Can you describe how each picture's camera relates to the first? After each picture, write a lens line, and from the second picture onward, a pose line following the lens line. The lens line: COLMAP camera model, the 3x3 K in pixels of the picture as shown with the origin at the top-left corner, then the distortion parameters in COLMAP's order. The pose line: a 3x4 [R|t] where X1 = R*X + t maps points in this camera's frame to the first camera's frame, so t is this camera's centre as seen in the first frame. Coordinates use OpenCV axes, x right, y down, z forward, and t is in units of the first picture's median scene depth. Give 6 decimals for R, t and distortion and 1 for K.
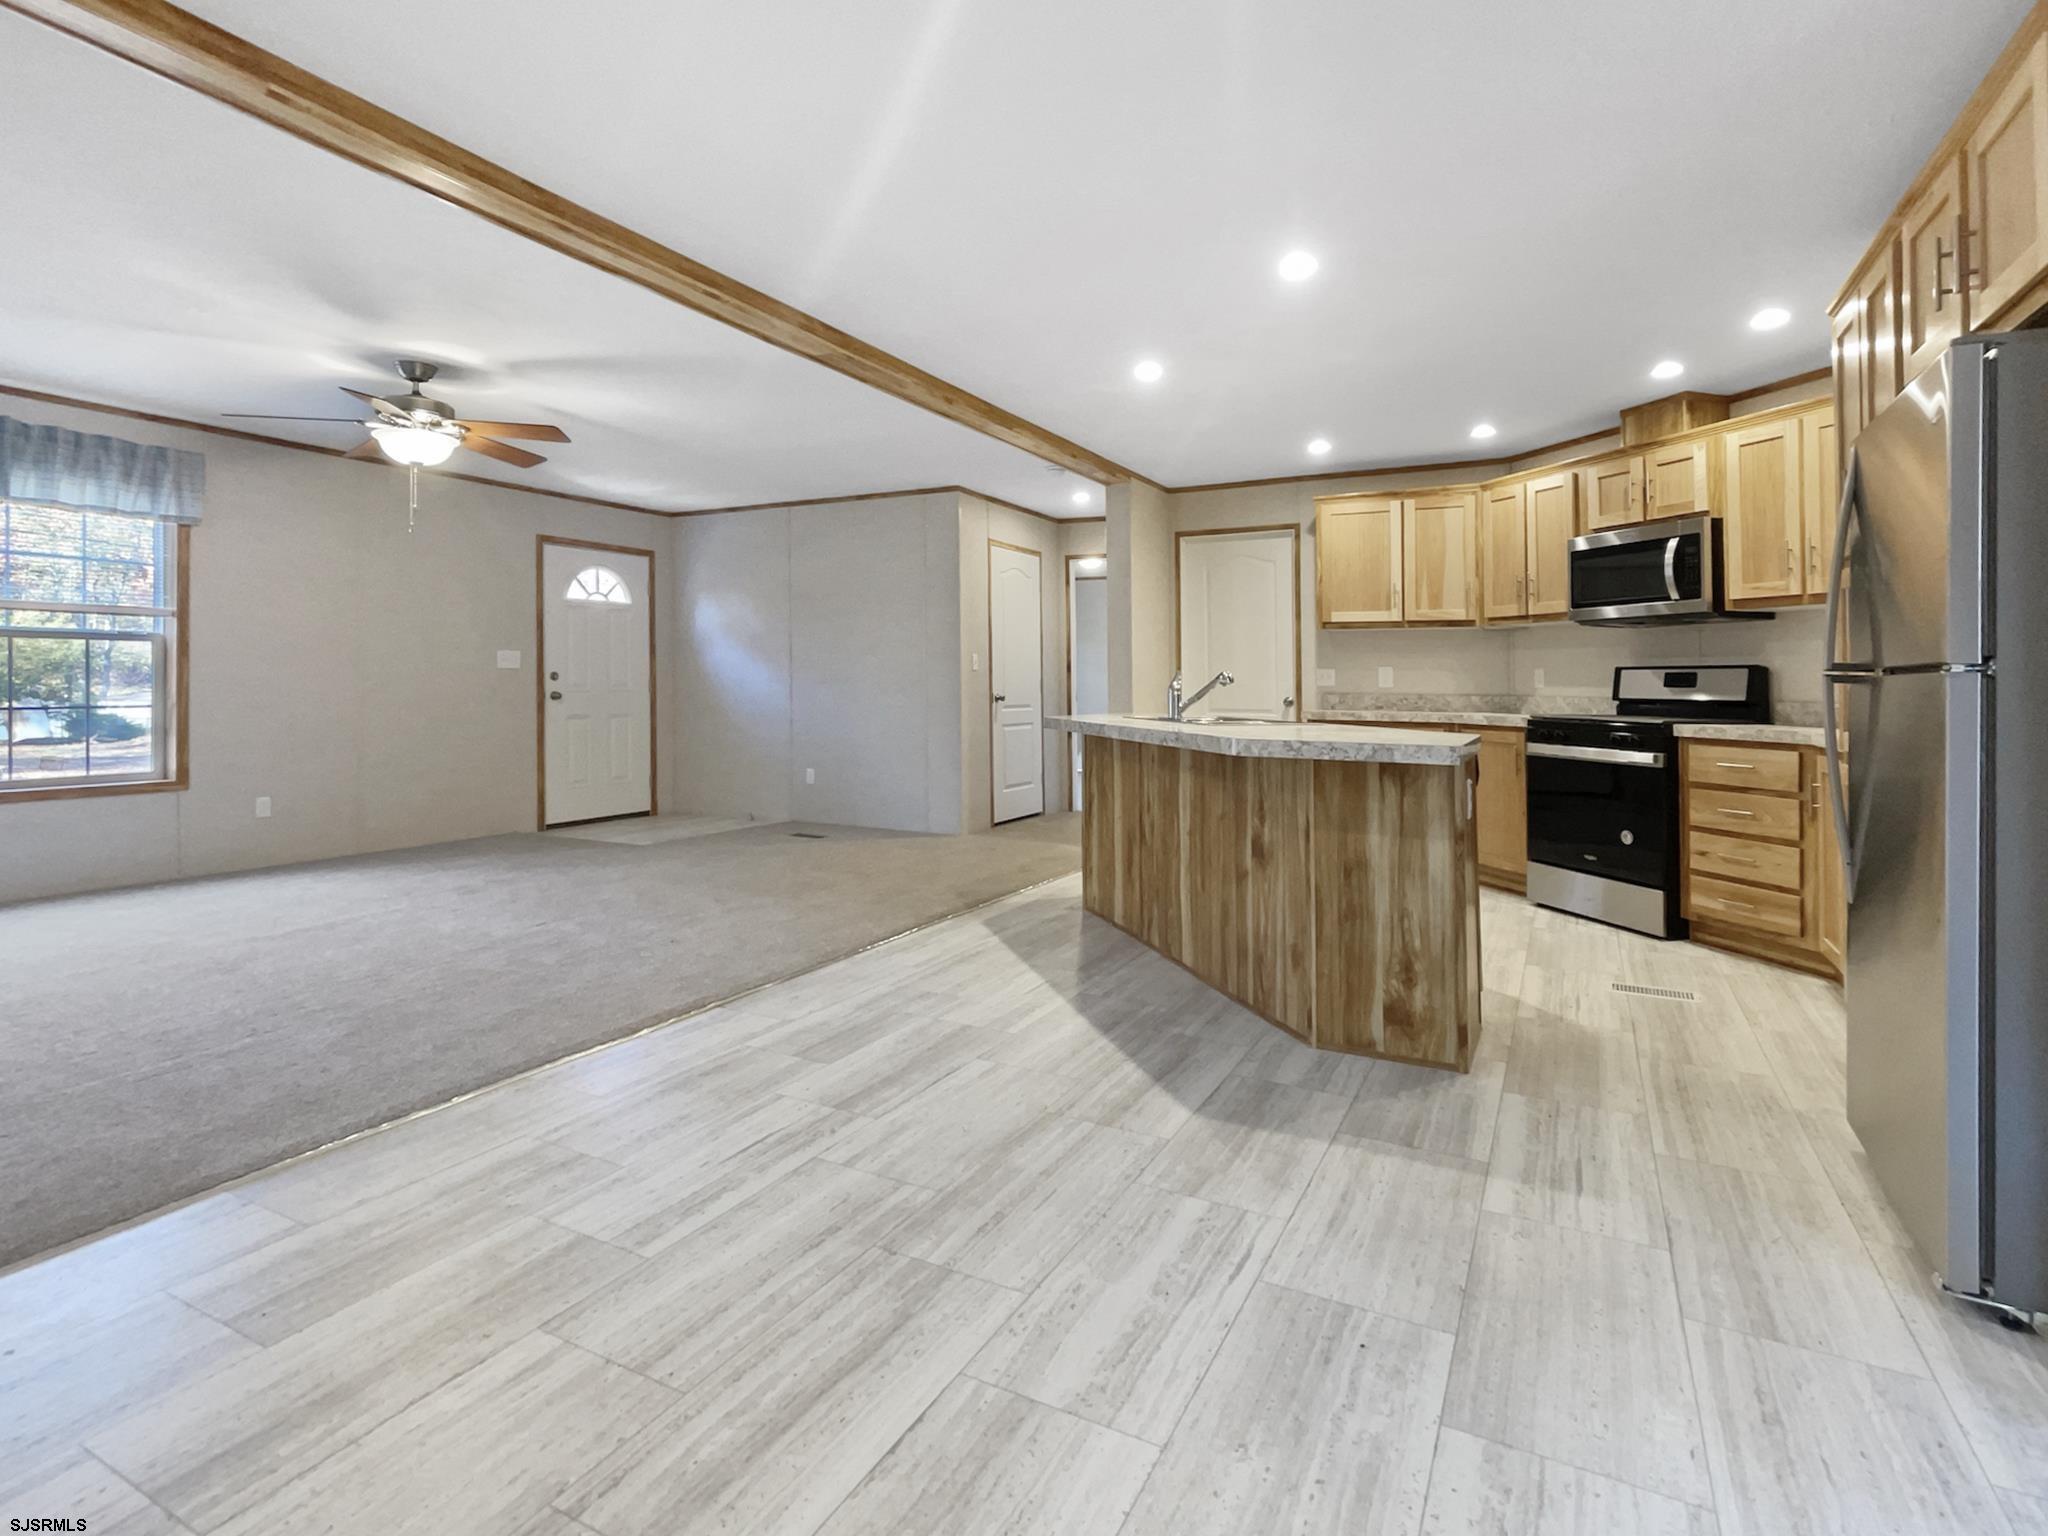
lens RADIAL K [[1016.0, 0, 1042.6], [0, 1016.0, 633.4], [0, 0, 1]] dist [-0.006925, 0.002434]
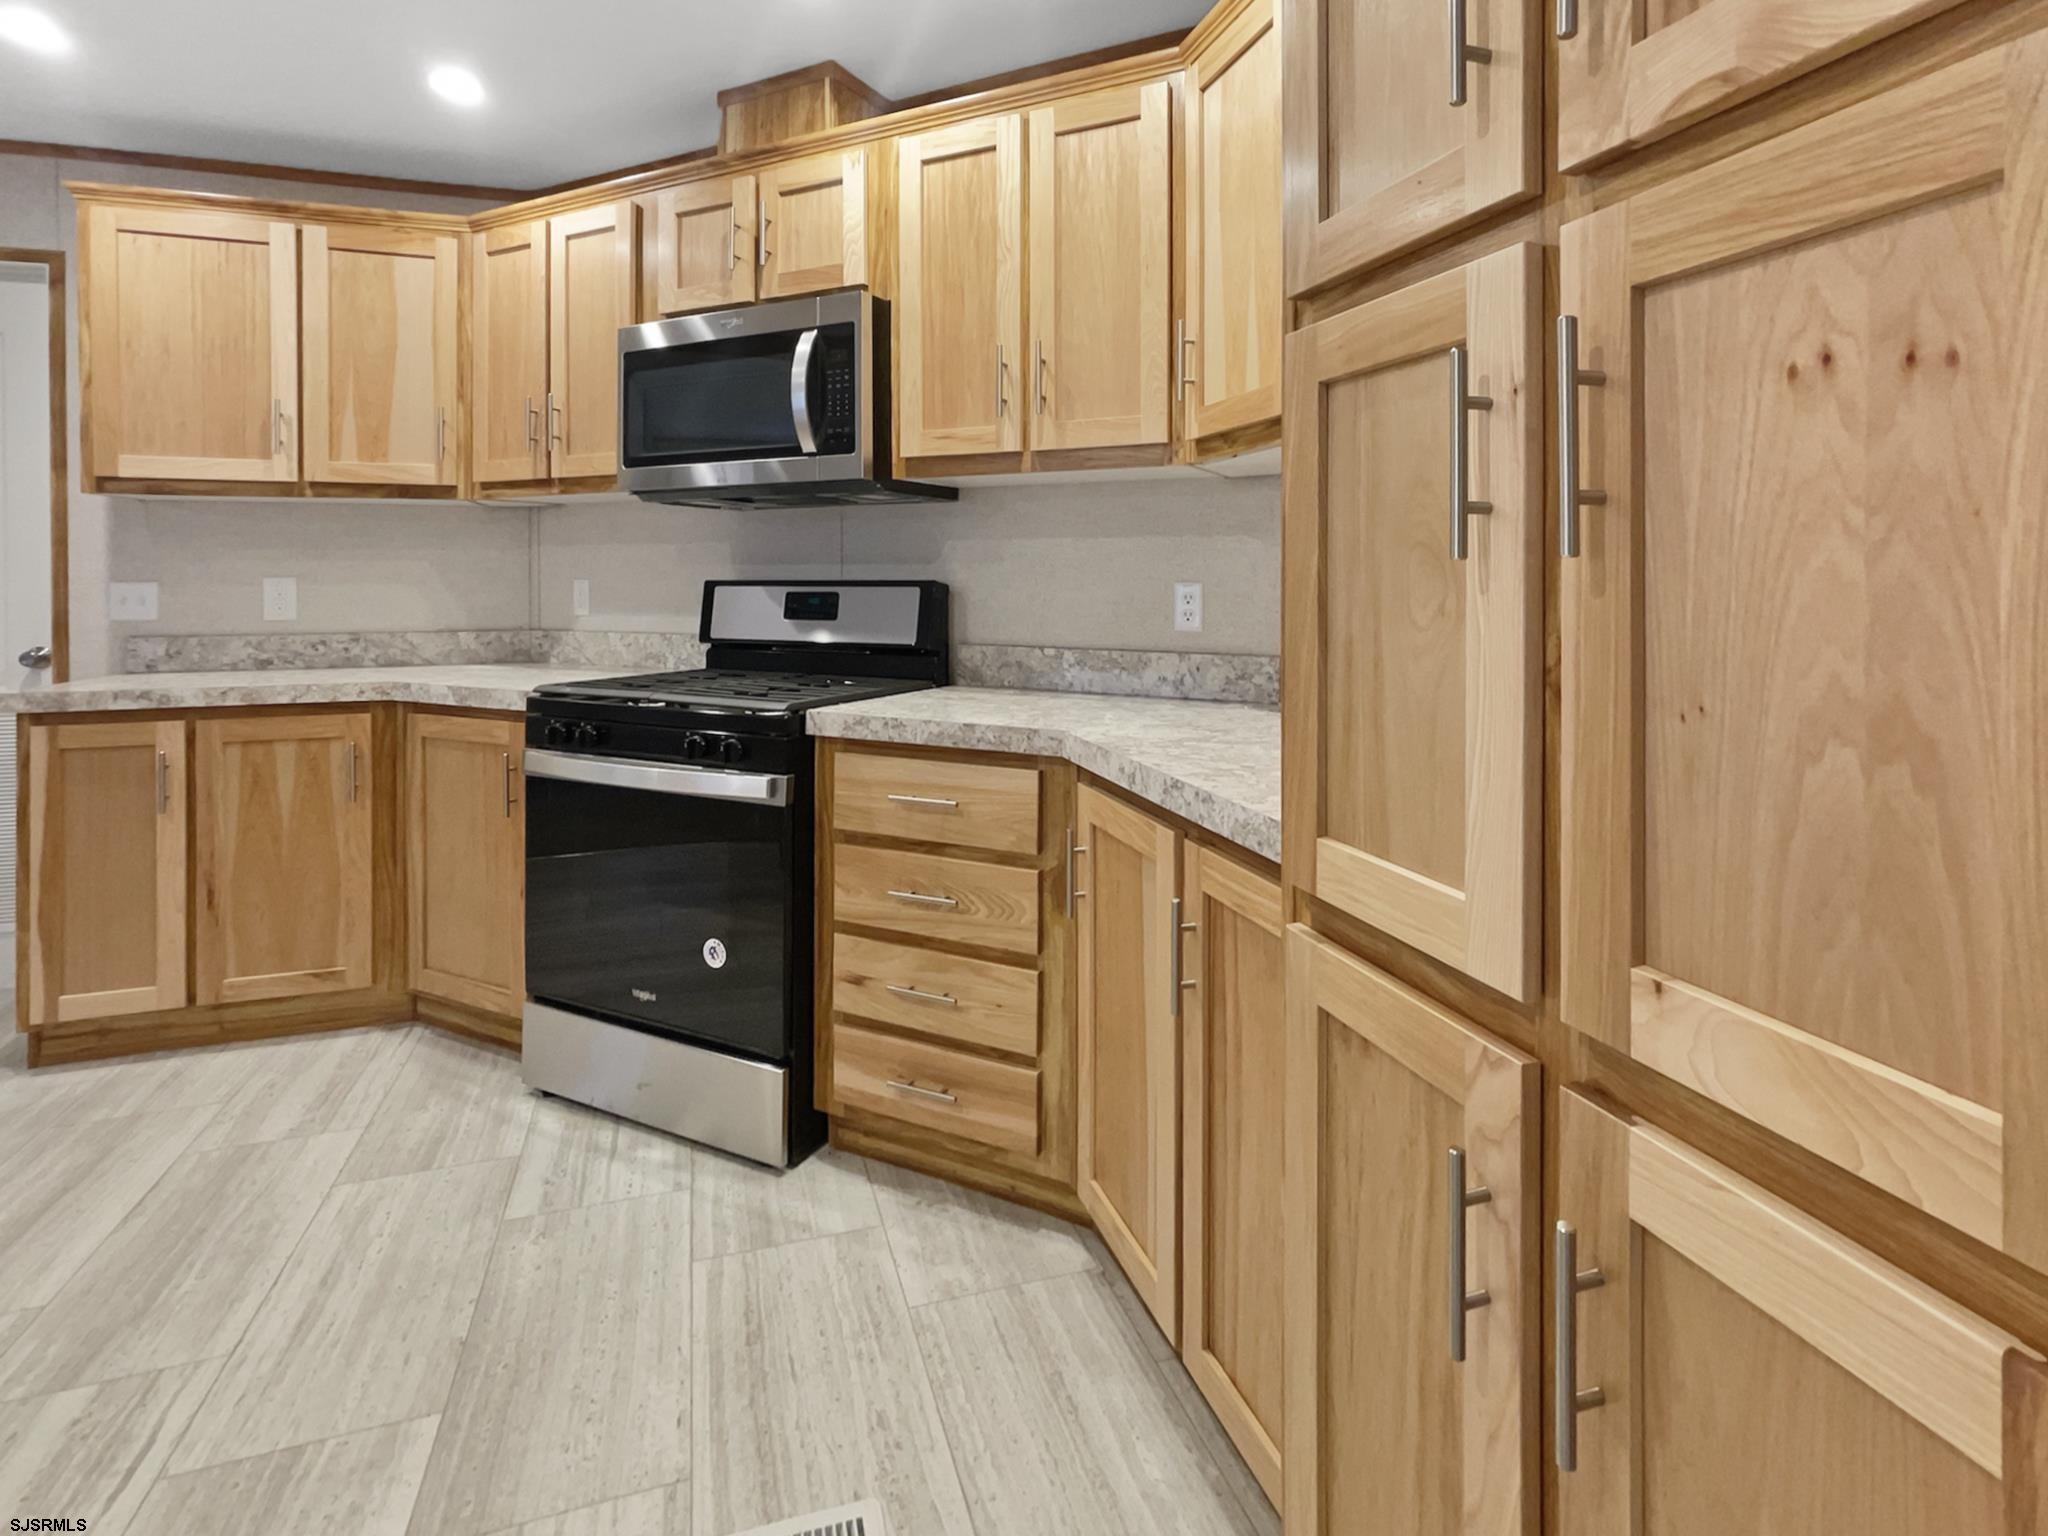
lens RADIAL K [[1016.0, 0, 1040.9], [0, 1016.0, 585.7], [0, 0, 1]] dist [-0.006925, 0.002434]
pose [[0.689252, -0.021370, 0.724207, 0.352236], [-0.025350, 0.998242, 0.053583, 0.002296], [-0.724078, -0.055291, 0.687498, 0.592698]]
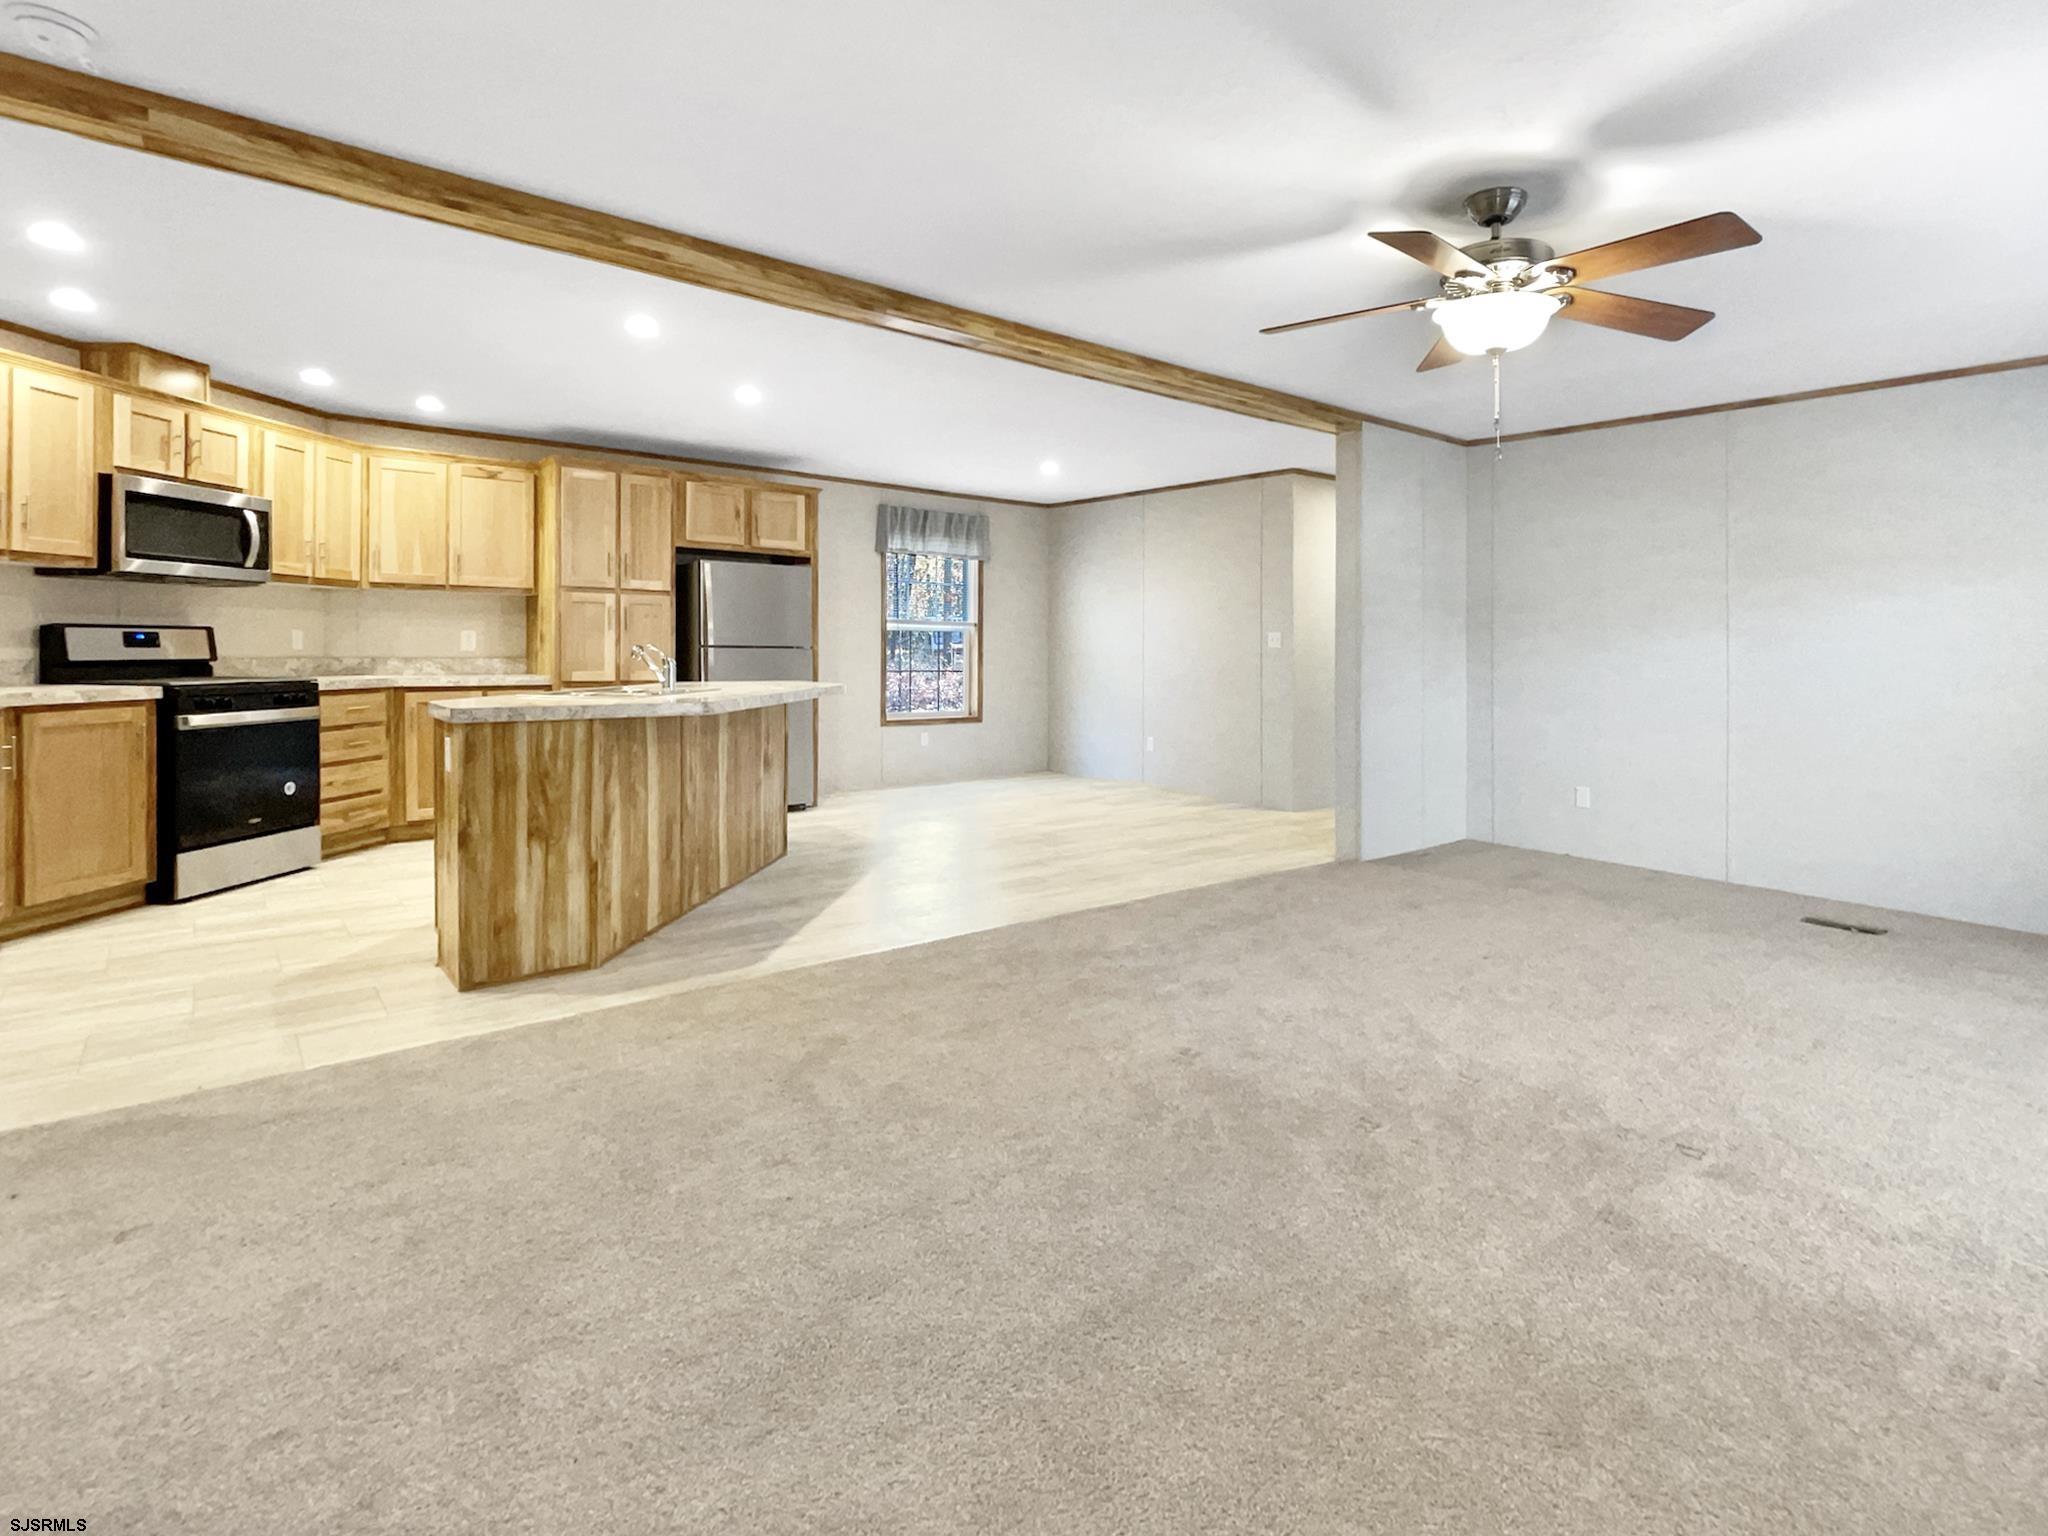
lens RADIAL K [[1016.0, 0, 1035.8], [0, 1016.0, 660.1], [0, 0, 1]] dist [-0.006925, 0.002434]
pose [[-0.916439, -0.031099, 0.398964, -0.604830], [-0.045095, 0.998651, -0.025741, 0.057514], [-0.397625, -0.041582, -0.916605, 1.728717]]
